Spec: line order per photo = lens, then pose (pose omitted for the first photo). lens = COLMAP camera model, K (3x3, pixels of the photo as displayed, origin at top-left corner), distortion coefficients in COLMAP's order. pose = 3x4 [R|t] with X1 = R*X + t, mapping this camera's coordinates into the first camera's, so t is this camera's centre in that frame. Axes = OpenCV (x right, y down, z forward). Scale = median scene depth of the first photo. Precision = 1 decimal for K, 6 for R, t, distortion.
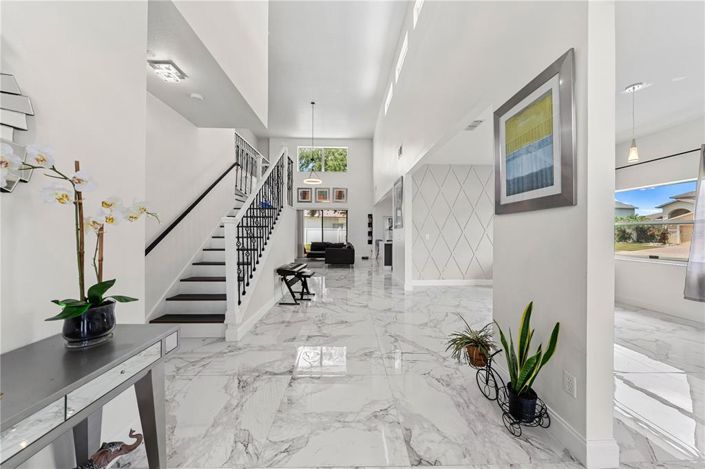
lens RADIAL K [[236.4, 0, 353.1], [0, 236.4, 234.0], [0, 0, 1]] dist [-0.001923, -0.000086]
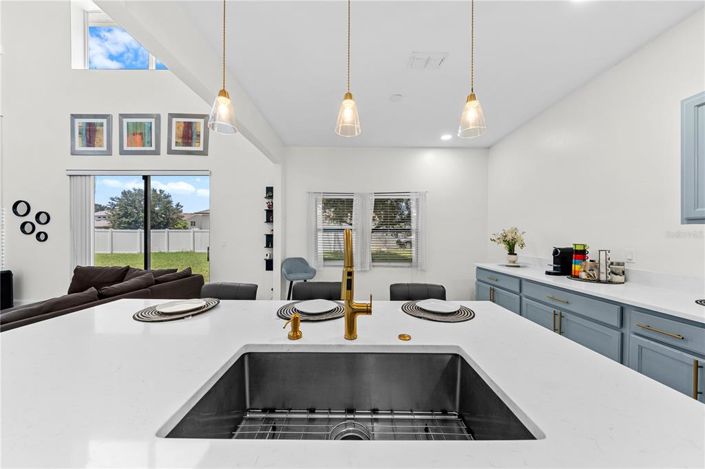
lens RADIAL K [[236.4, 0, 351.3], [0, 236.4, 235.1], [0, 0, 1]] dist [-0.001923, -0.000086]
pose [[0.999588, -0.000952, -0.028691, 0.204412], [0.001015, 0.999997, 0.002188, -0.010590], [0.028688, -0.002216, 0.999586, 0.648675]]
